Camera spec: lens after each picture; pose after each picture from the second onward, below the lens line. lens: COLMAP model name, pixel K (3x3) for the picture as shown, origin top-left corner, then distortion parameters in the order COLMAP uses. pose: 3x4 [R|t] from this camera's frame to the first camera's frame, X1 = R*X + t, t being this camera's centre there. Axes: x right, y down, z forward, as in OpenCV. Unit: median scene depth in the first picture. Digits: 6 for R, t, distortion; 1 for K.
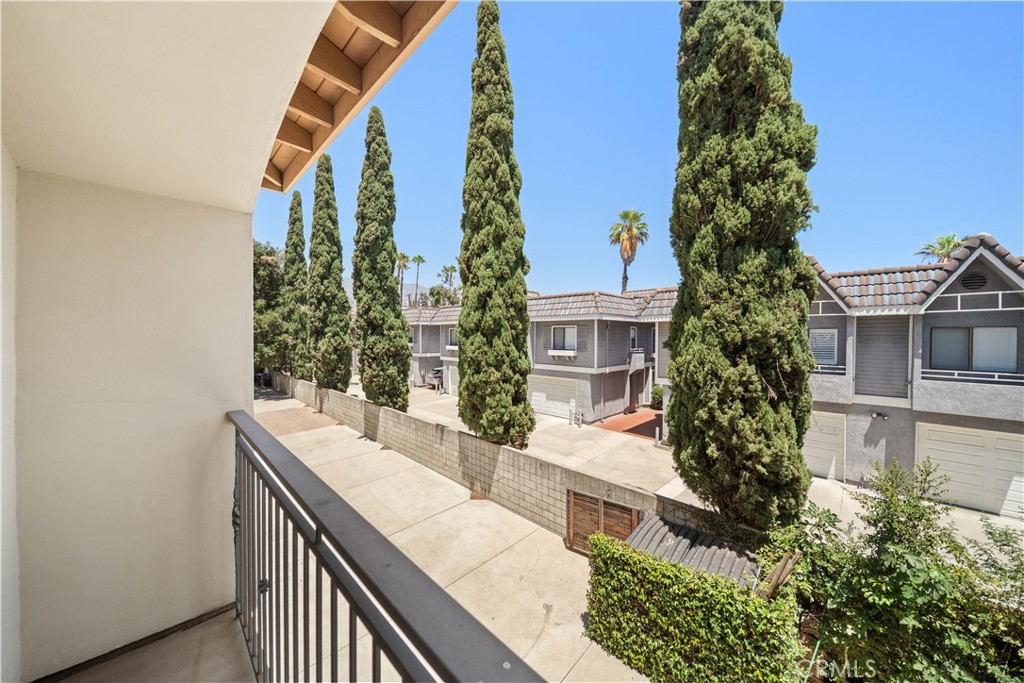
lens RADIAL K [[349.0, 0, 510.8], [0, 349.0, 341.6], [0, 0, 1]] dist [-0.008425, 0.000128]
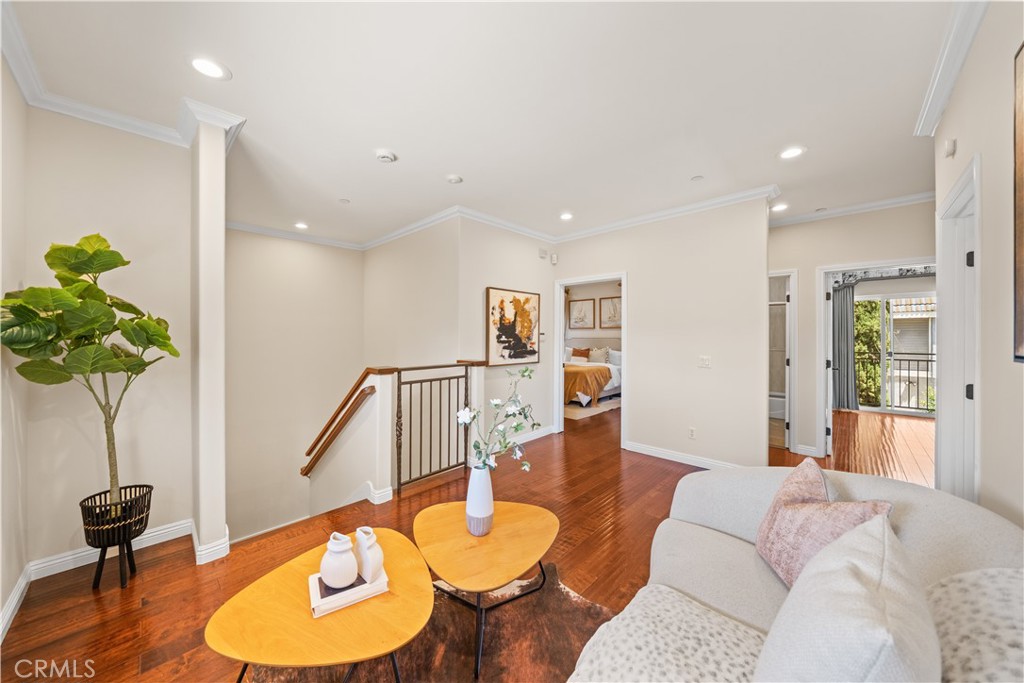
lens RADIAL K [[349.0, 0, 506.5], [0, 349.0, 334.0], [0, 0, 1]] dist [-0.008425, 0.000128]
pose [[0.999990, -0.003484, -0.002817, -1.392279], [0.003448, 0.999914, -0.012638, 0.017074], [0.002861, 0.012628, 0.999916, -1.040258]]
